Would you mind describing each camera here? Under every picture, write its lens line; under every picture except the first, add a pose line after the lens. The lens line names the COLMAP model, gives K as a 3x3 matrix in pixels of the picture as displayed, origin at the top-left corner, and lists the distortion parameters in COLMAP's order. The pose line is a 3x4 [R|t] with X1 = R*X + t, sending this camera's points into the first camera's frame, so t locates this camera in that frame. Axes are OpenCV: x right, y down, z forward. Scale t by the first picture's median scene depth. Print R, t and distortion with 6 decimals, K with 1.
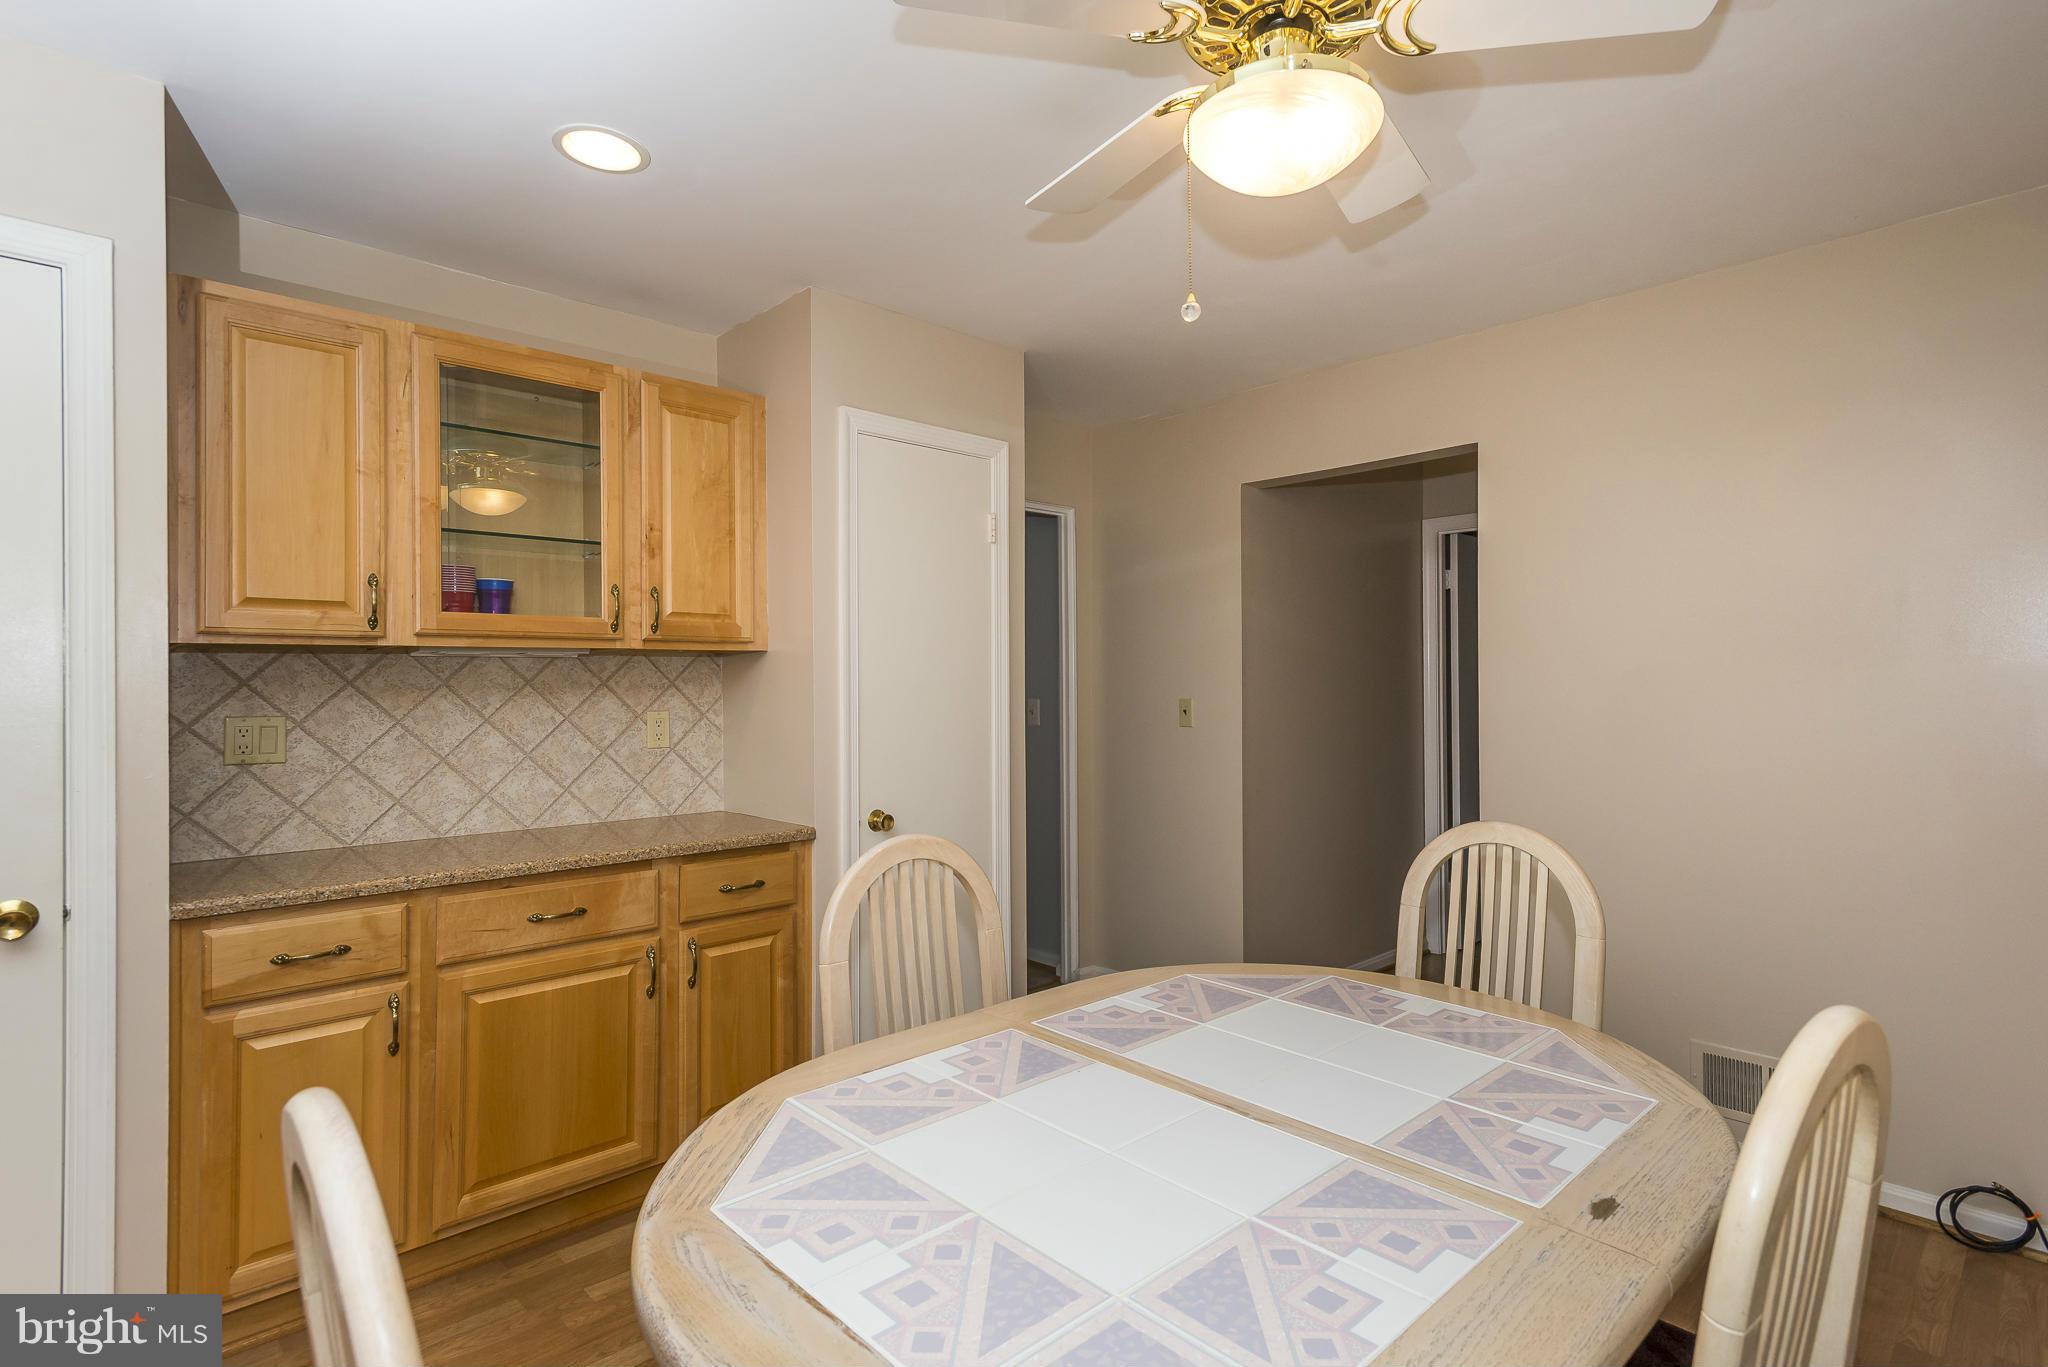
lens RADIAL K [[927.1, 0, 1033.9], [0, 927.1, 667.9], [0, 0, 1]] dist [0.009262, -0.003456]
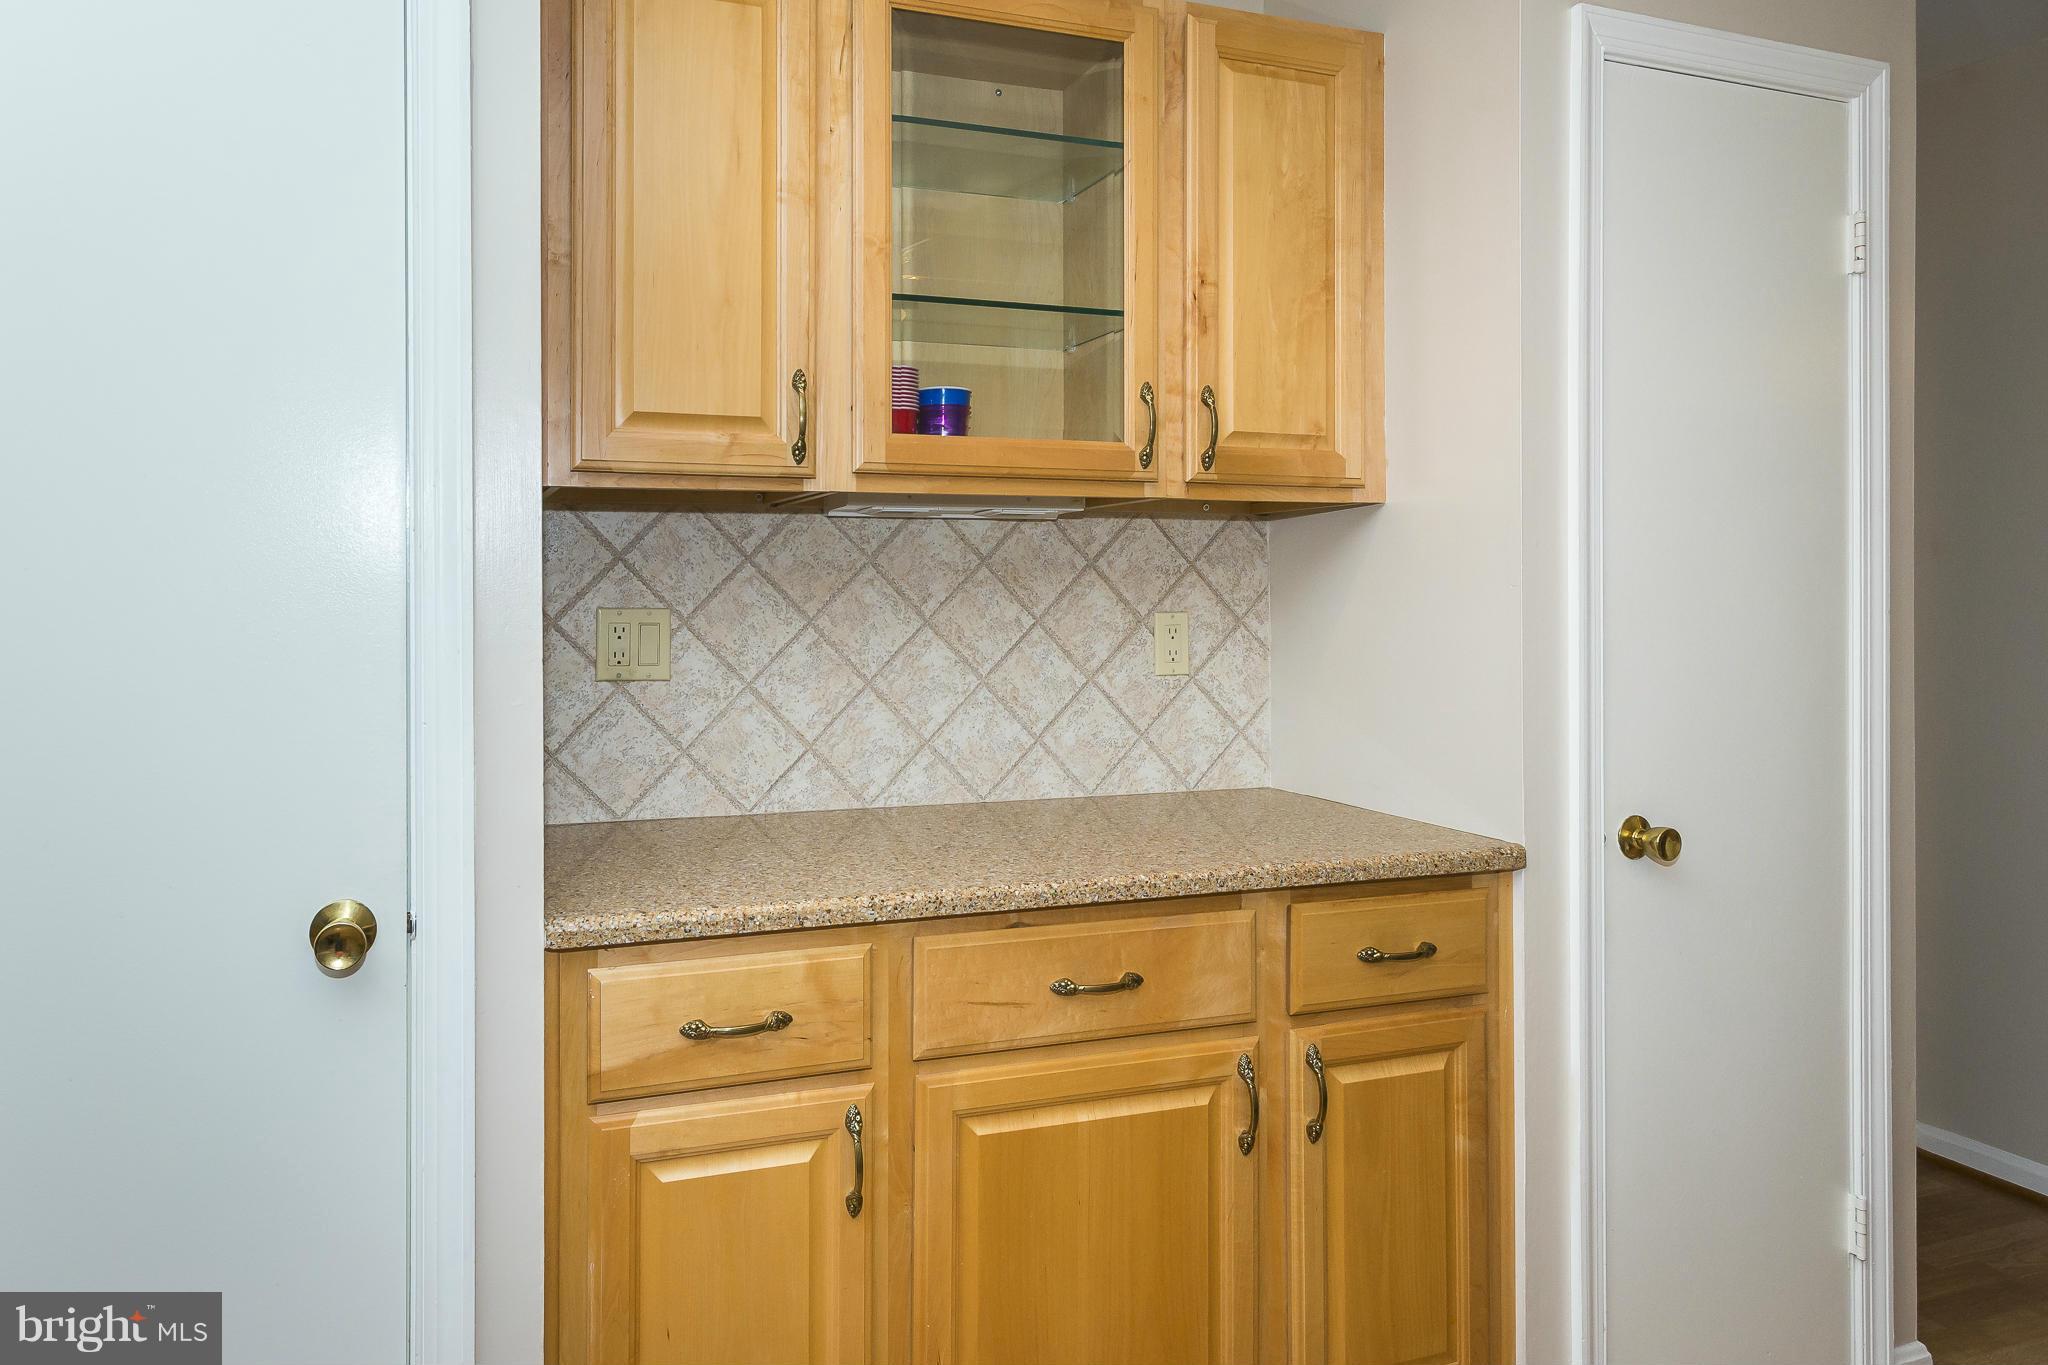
lens RADIAL K [[1513.3, 0, 1051.7], [0, 1513.3, 555.9], [0, 0, 1]] dist [-0.011114, 0.001755]
pose [[0.917196, 0.002040, -0.398430, -0.150811], [-0.000776, 0.999994, 0.003336, 0.012455], [0.398435, -0.002750, 0.917192, 0.150956]]
